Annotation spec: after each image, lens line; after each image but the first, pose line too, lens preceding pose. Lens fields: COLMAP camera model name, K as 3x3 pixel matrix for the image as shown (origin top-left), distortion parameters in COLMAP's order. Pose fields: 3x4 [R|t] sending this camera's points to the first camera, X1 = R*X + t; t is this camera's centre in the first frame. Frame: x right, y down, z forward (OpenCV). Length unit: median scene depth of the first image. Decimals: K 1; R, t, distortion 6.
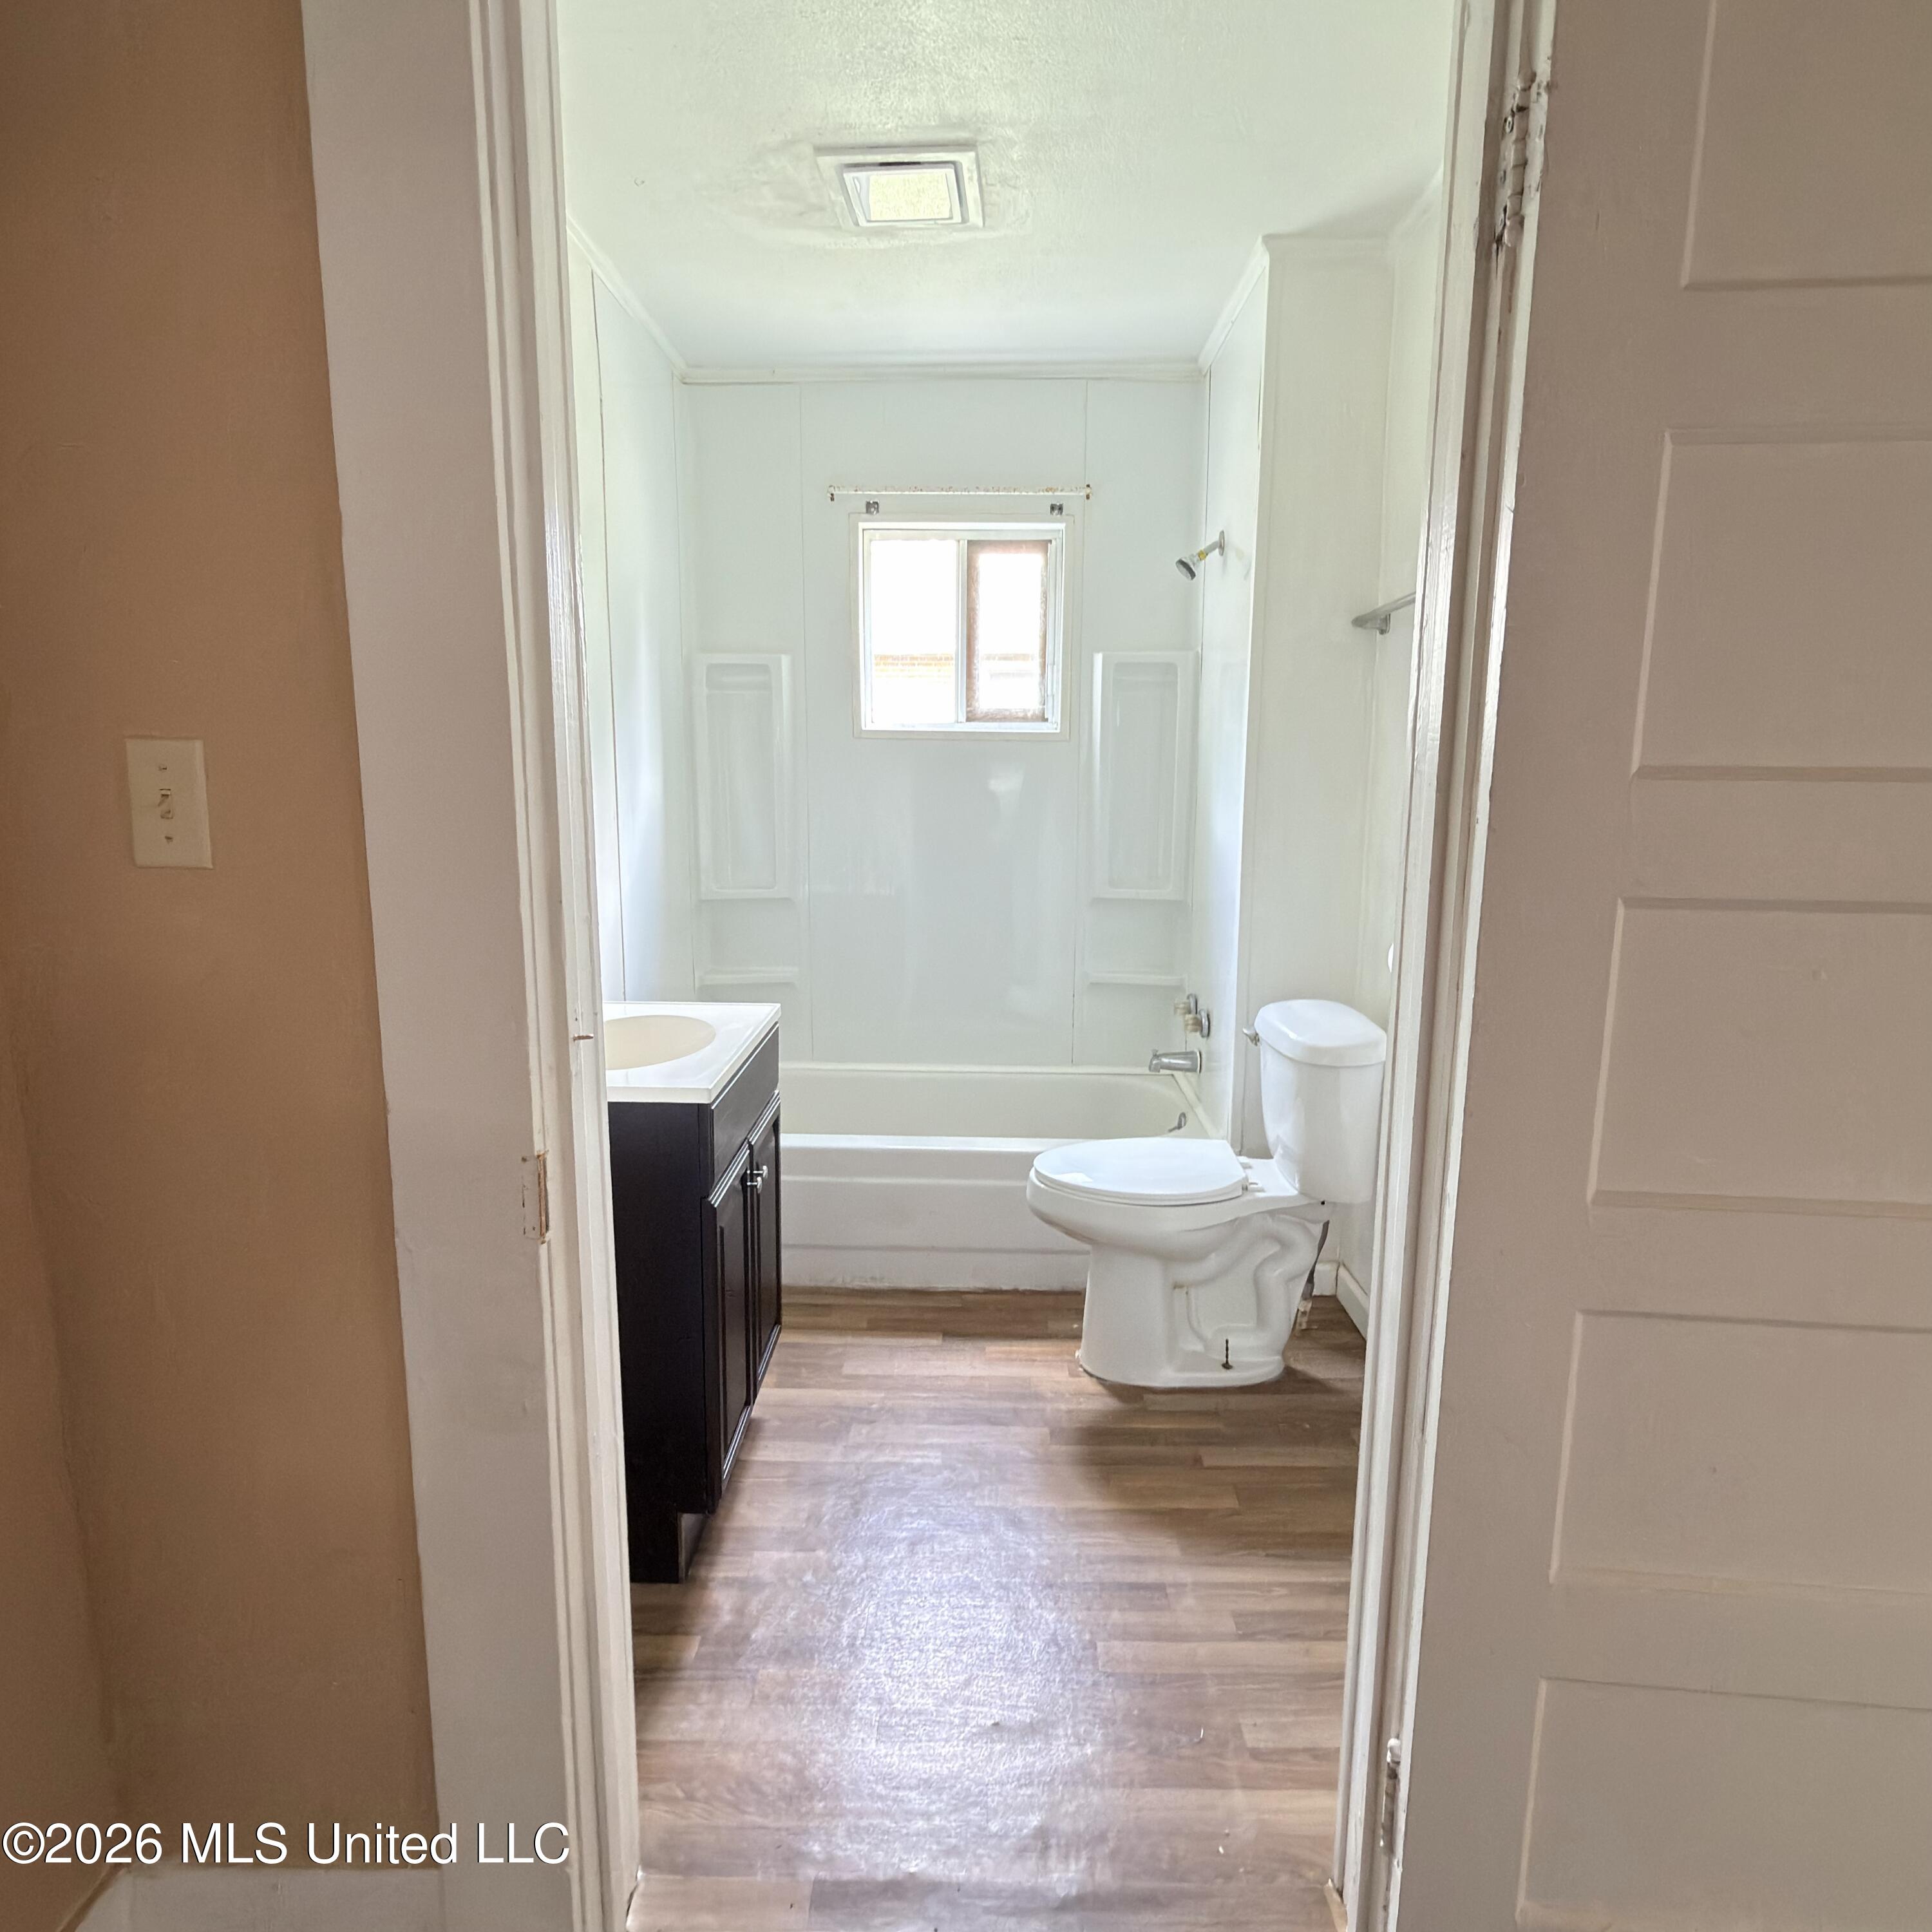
lens RADIAL K [[1184.0, 0, 962.4], [0, 1184.0, 966.2], [0, 0, 1]] dist [-0.001241, 0.000716]
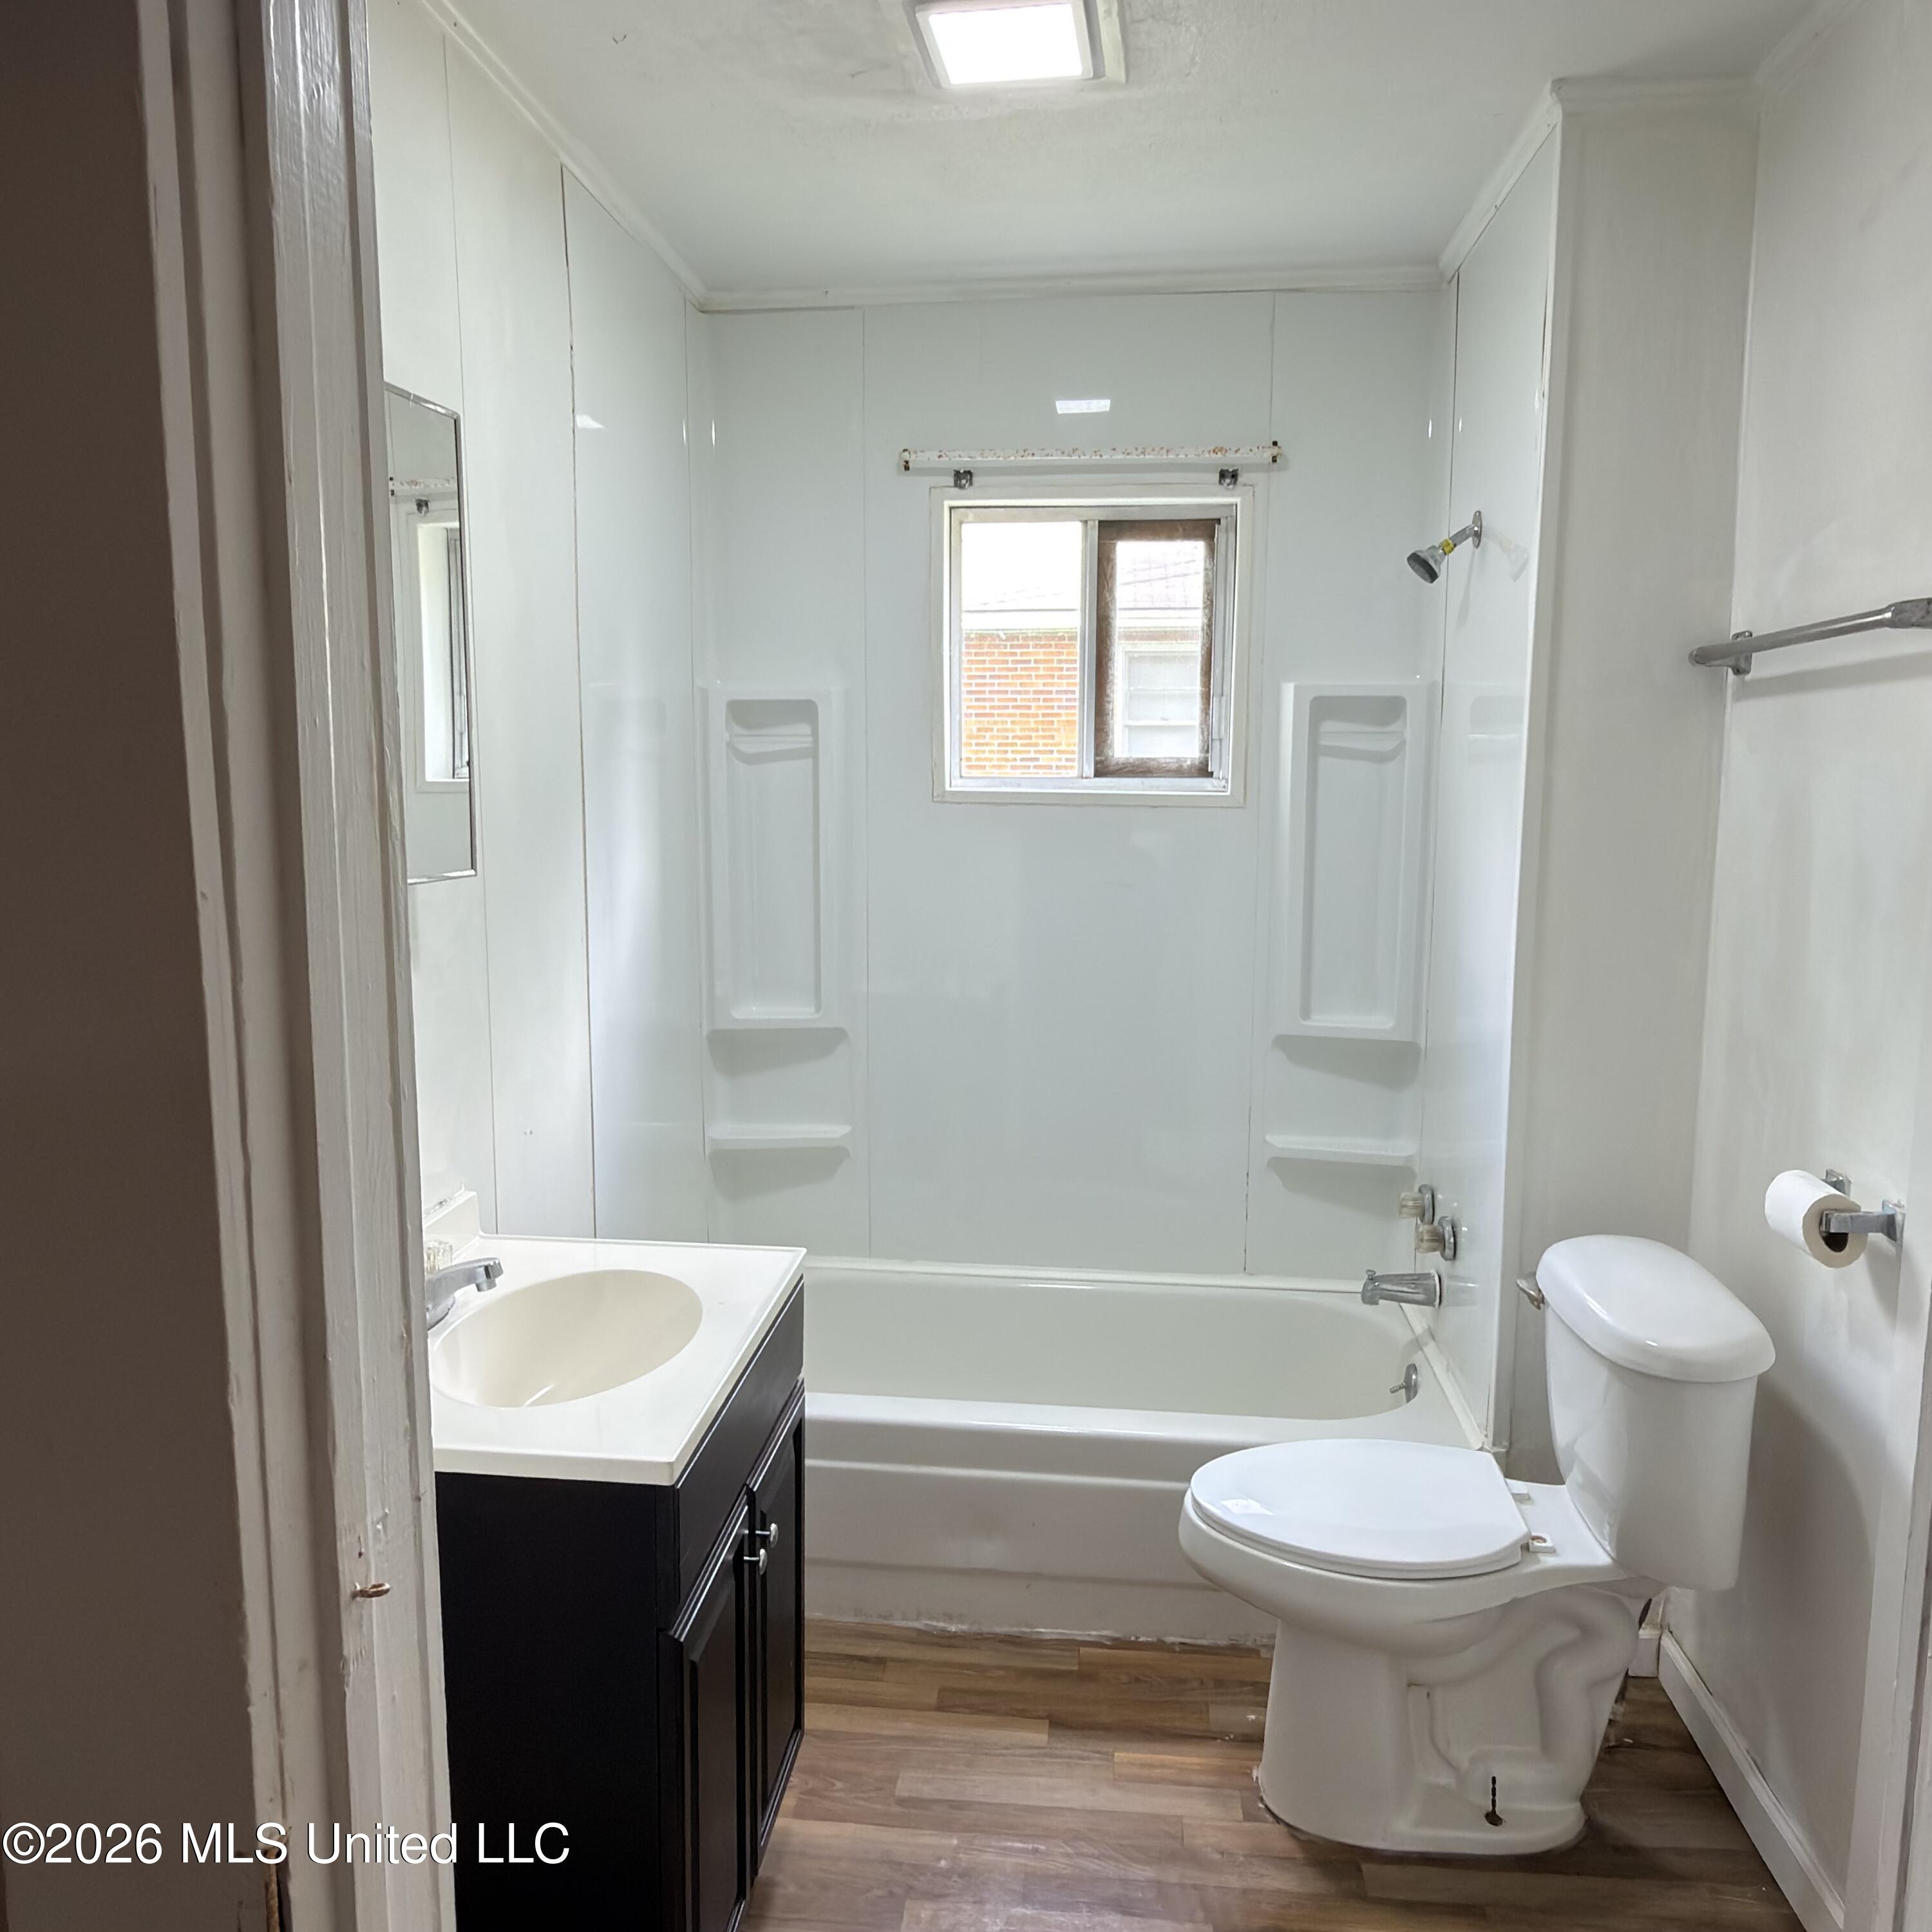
lens RADIAL K [[1521.6, 0, 966.7], [0, 1521.6, 965.7], [0, 0, 1]] dist [-0.000240, 0.007554]
pose [[0.996675, 0.009592, -0.080915, 0.002102], [-0.012125, 0.999450, -0.030875, -0.089666], [0.080574, 0.031753, 0.996243, 0.137849]]
